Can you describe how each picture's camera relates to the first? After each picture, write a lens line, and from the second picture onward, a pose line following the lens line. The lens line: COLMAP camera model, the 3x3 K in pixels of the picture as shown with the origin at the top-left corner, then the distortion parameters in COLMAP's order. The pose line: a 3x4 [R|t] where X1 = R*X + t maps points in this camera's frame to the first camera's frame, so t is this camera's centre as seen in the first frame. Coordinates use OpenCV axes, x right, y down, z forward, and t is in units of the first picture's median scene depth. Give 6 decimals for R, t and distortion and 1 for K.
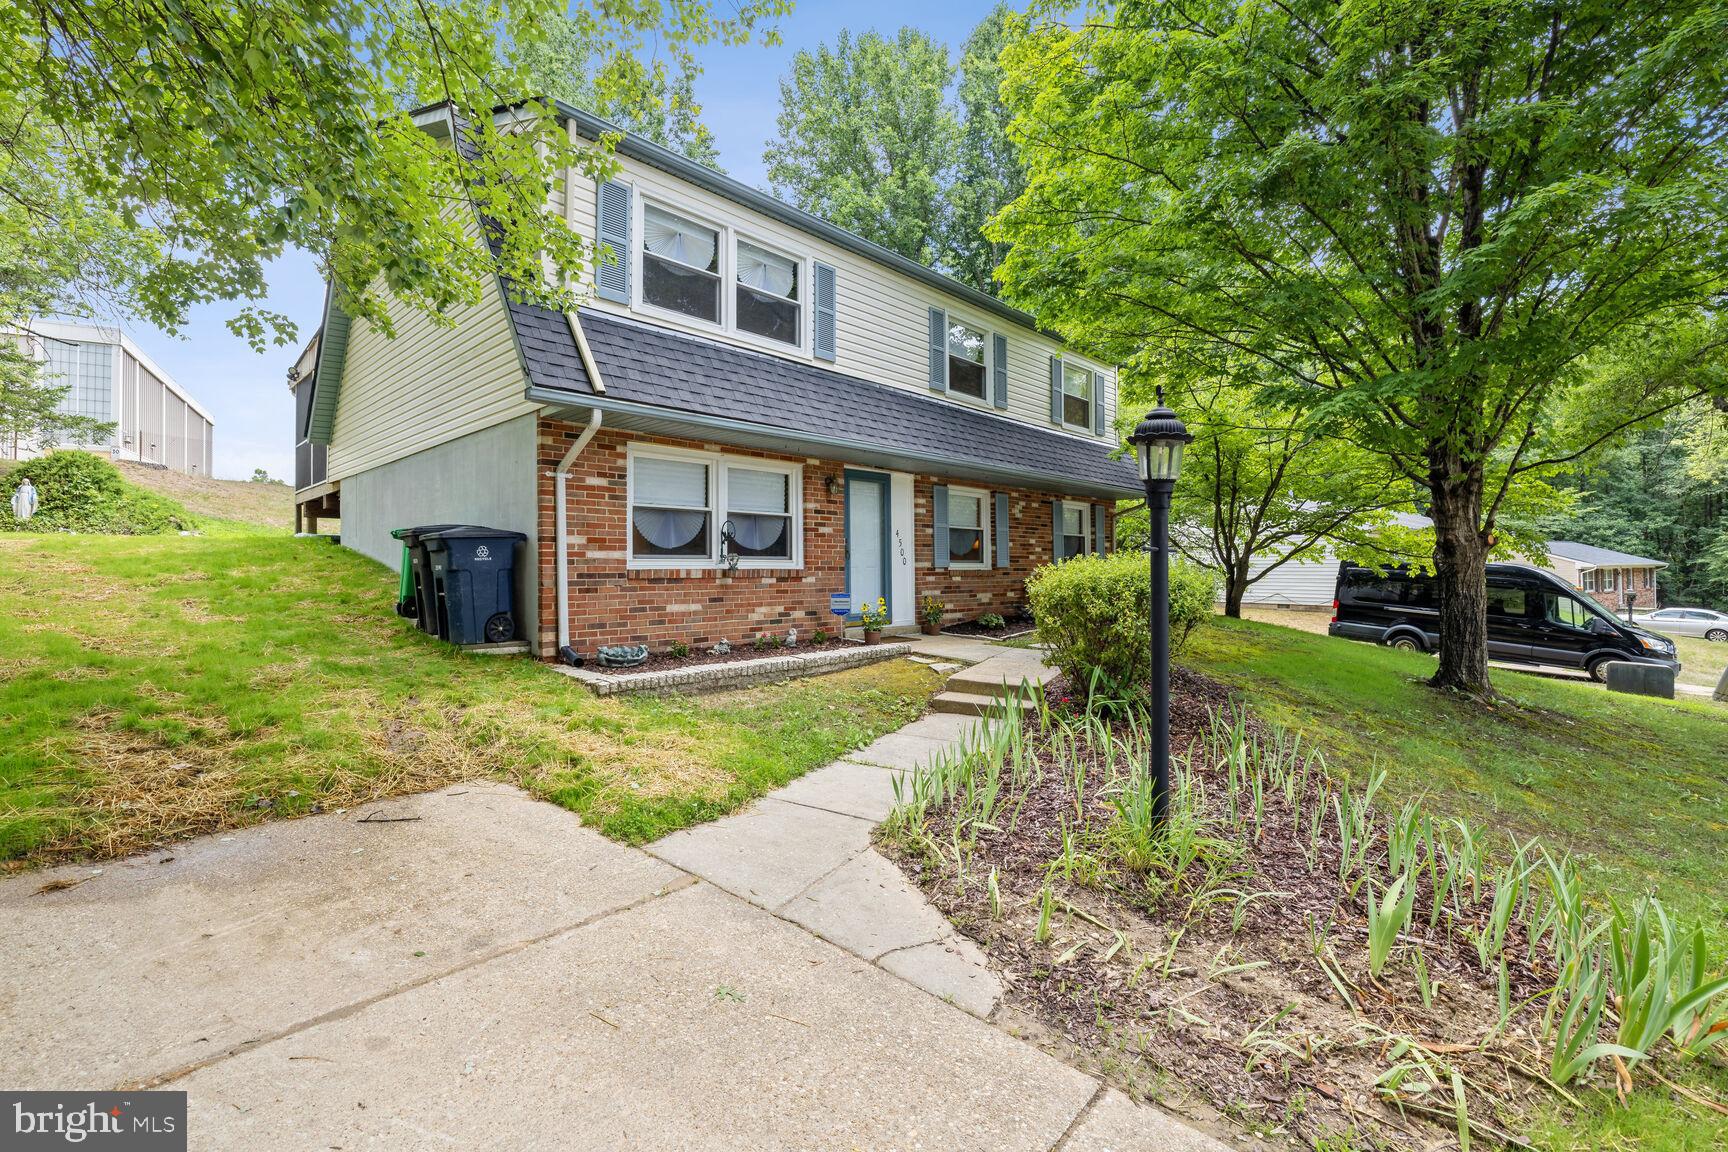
lens RADIAL K [[736.6, 0, 880.7], [0, 736.6, 565.1], [0, 0, 1]] dist [0.002554, 0.000312]
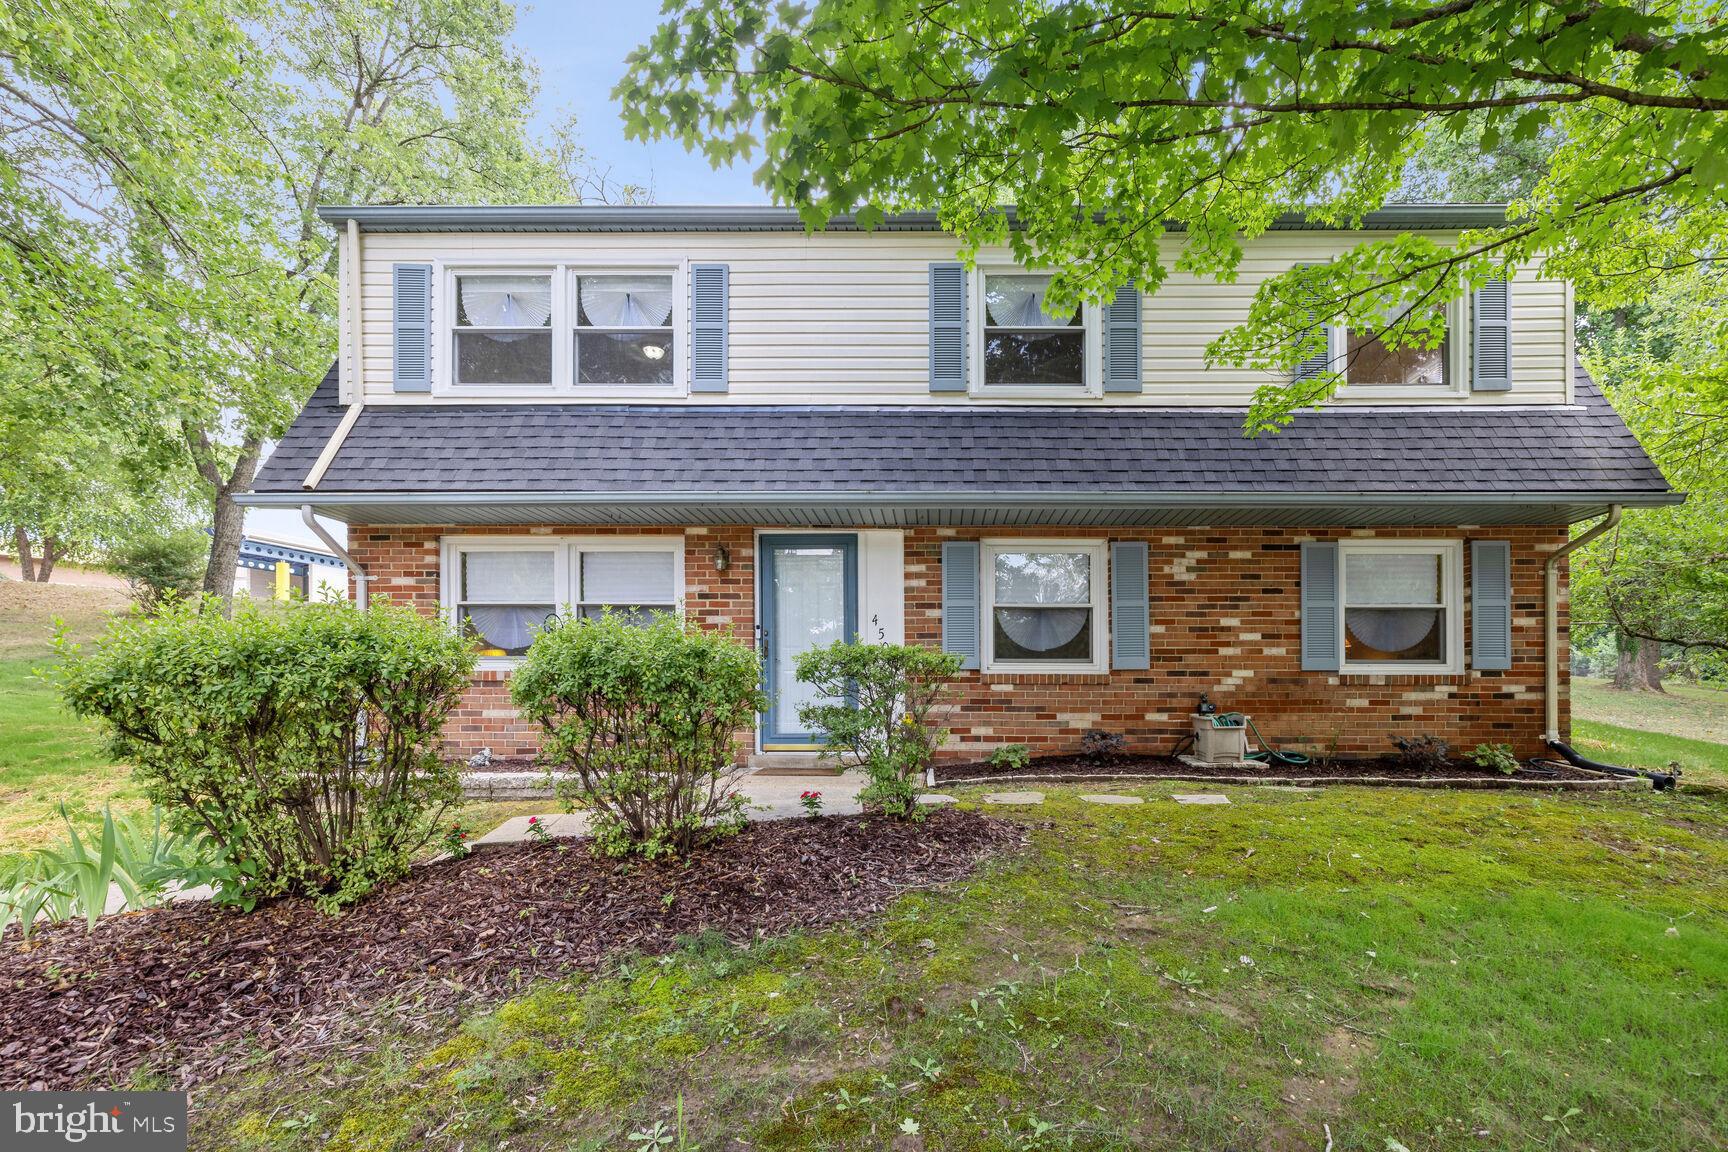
lens RADIAL K [[736.6, 0, 891.9], [0, 736.6, 681.9], [0, 0, 1]] dist [0.002554, 0.000312]
pose [[0.686665, 0.008737, -0.726921, 0.512775], [0.000900, 0.999917, 0.012868, 0.005567], [0.726973, -0.009490, 0.686600, 0.528804]]
